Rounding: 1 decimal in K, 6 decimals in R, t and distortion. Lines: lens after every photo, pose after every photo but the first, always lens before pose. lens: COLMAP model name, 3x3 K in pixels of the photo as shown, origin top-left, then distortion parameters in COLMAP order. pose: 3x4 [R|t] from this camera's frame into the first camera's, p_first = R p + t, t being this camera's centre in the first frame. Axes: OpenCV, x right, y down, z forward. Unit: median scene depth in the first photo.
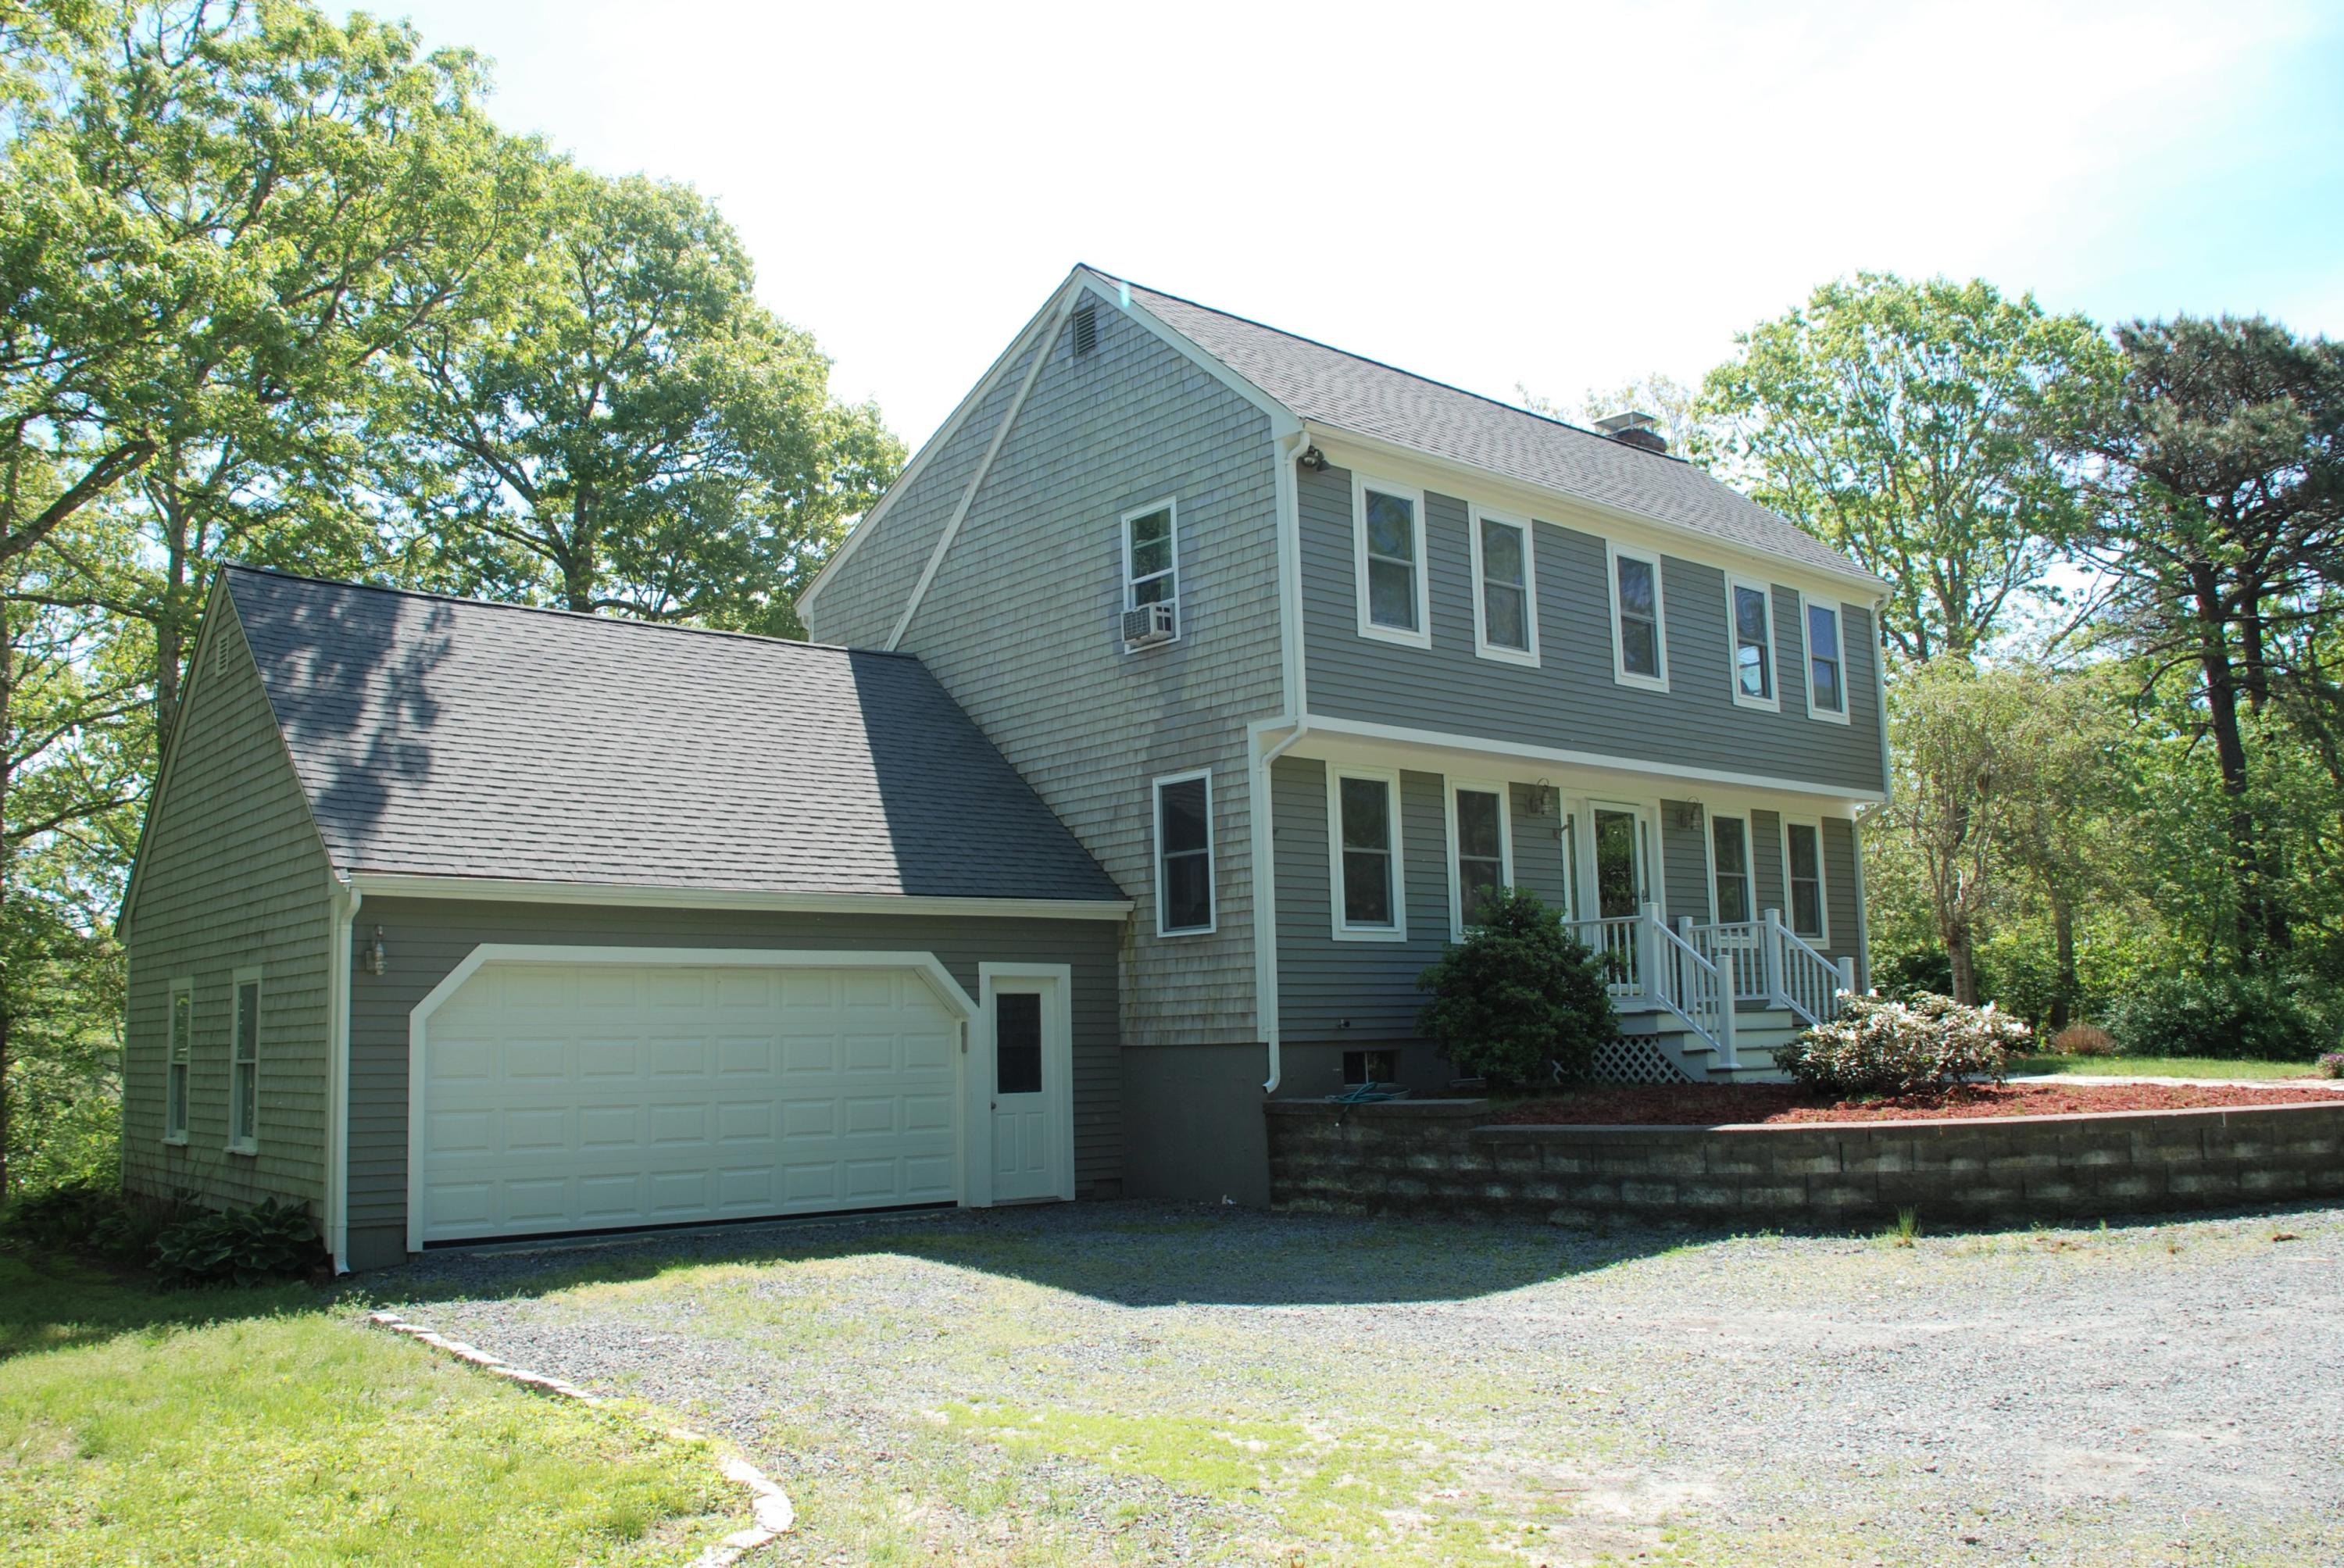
lens RADIAL K [[1886.8, 0, 1172.4], [0, 1886.8, 788.4], [0, 0, 1]] dist [-0.143259, 0.093361]
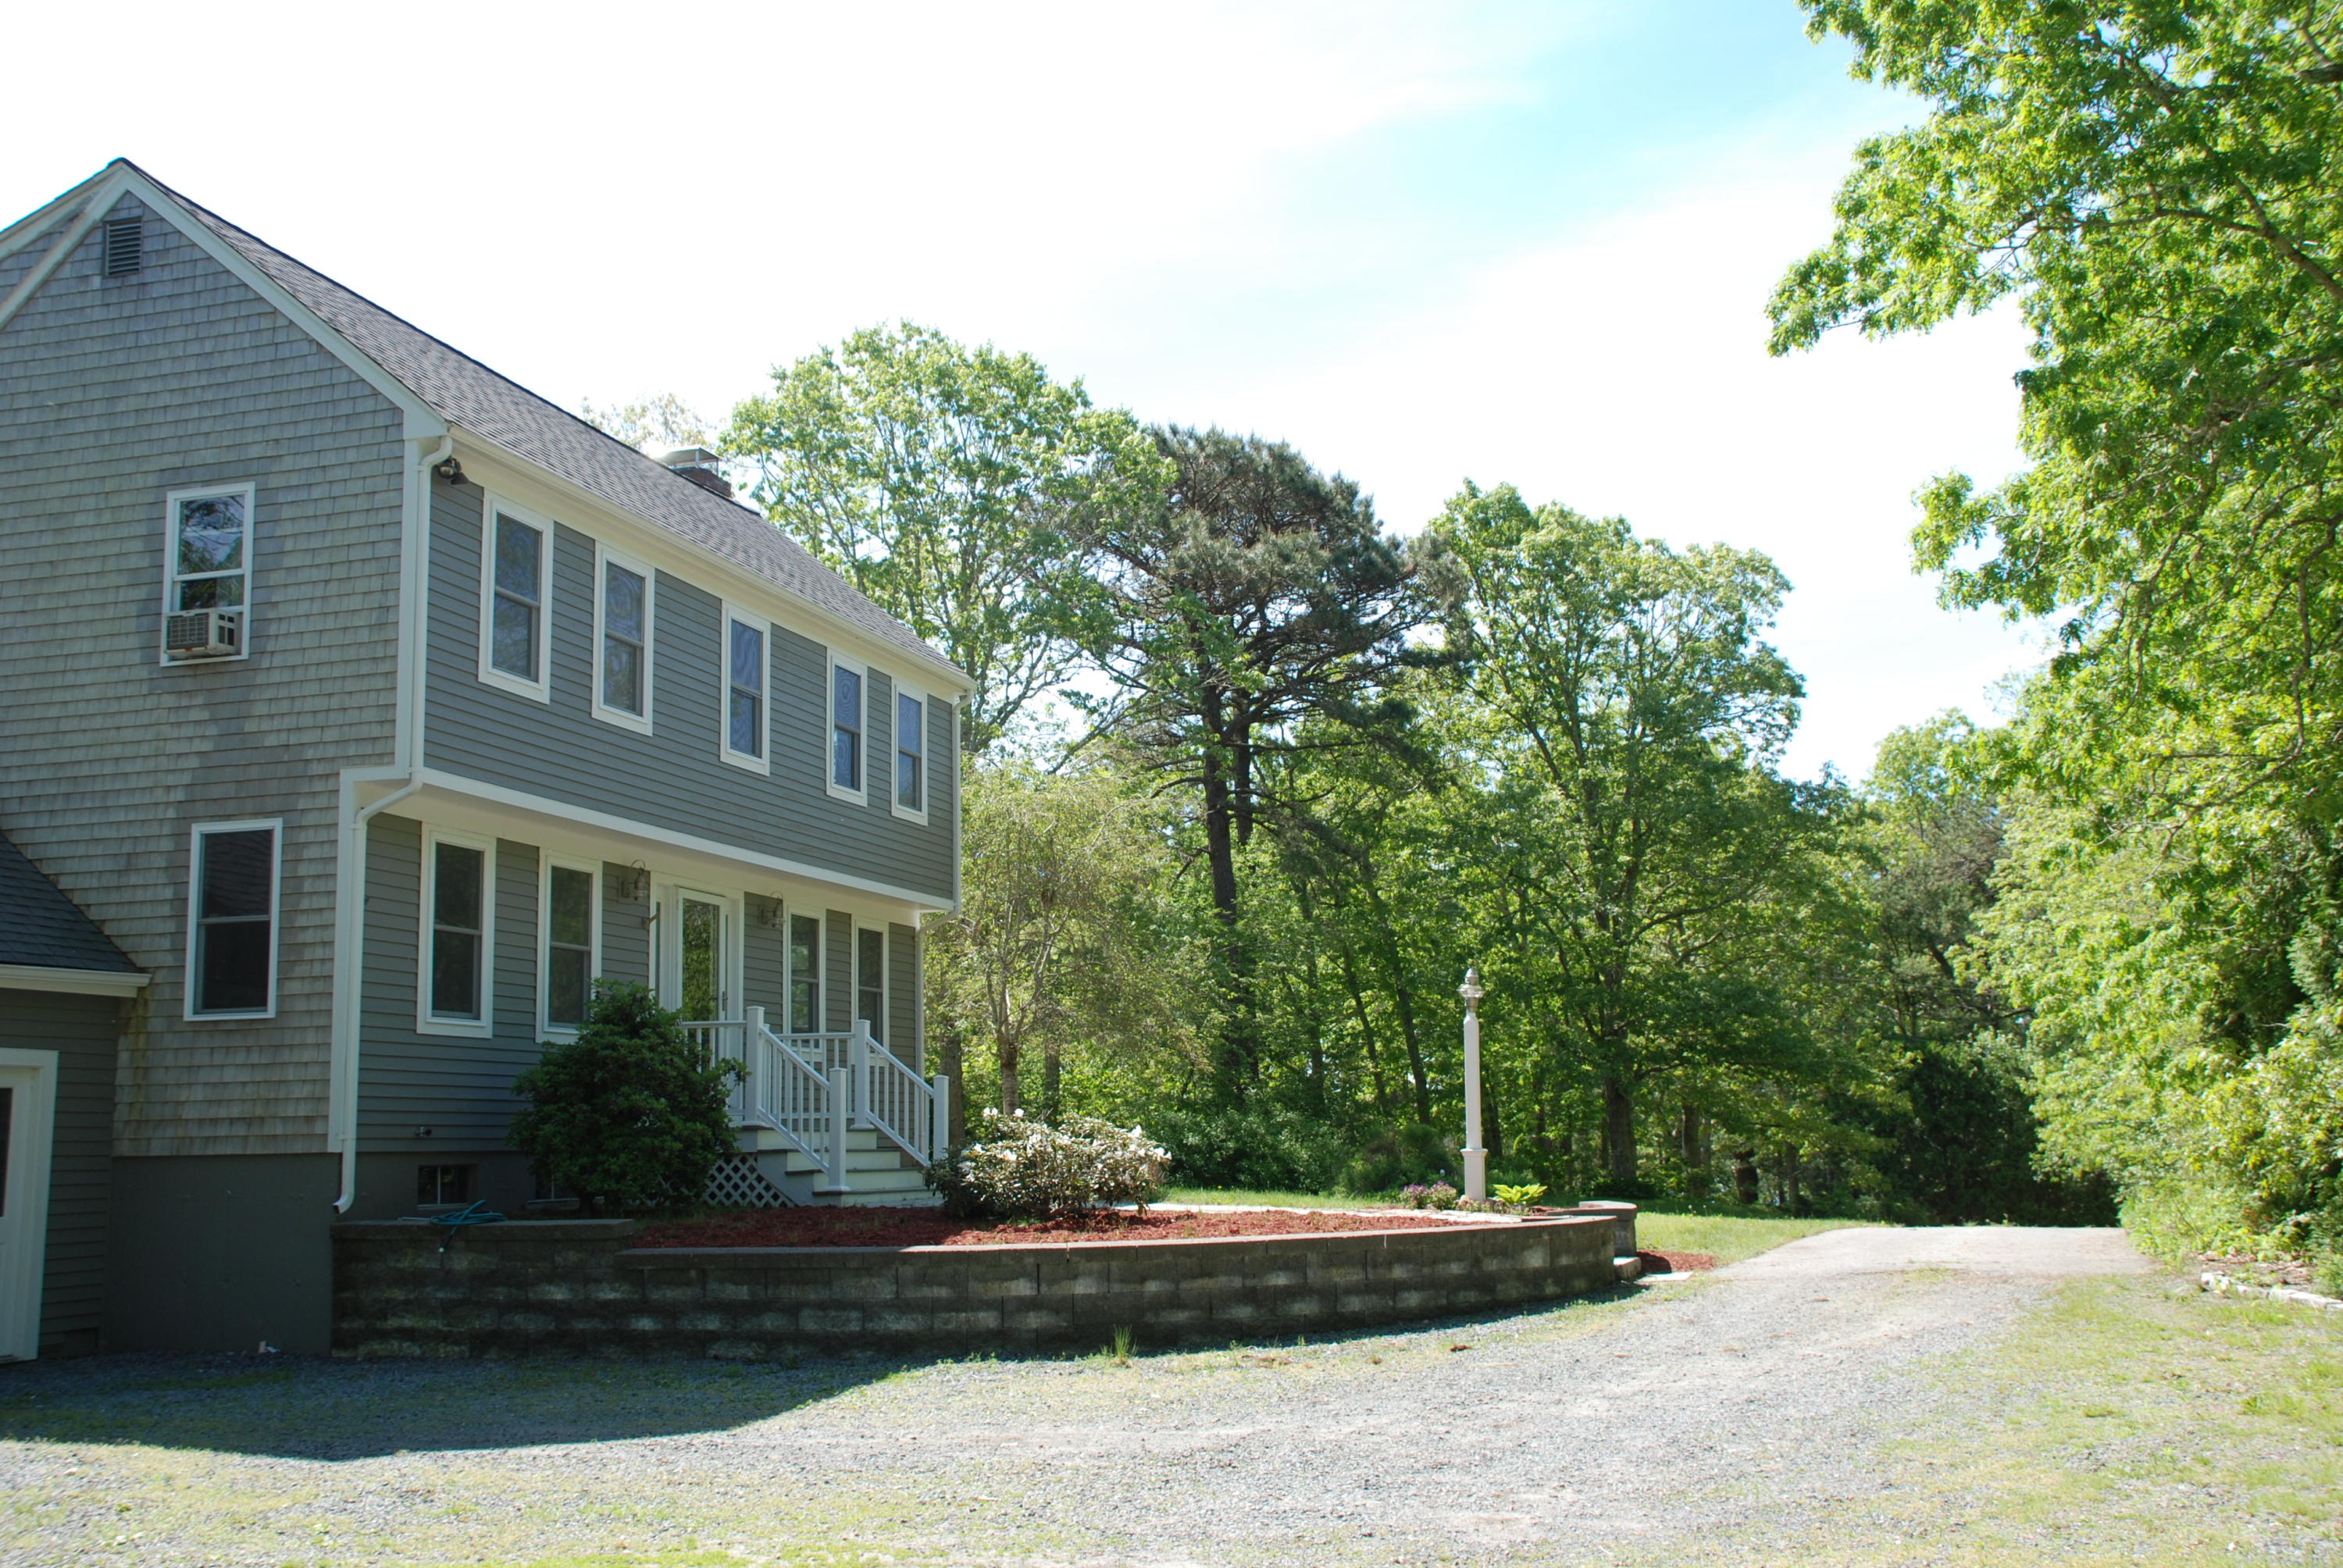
lens RADIAL K [[2258.9, 0, 1155.7], [0, 2258.9, 794.2], [0, 0, 1]] dist [0.013253, 0.000000]
pose [[0.853508, 0.094403, 0.512458, -0.152140], [-0.078437, 0.995522, -0.052754, 0.000947], [-0.515143, 0.004830, 0.857091, -0.044158]]
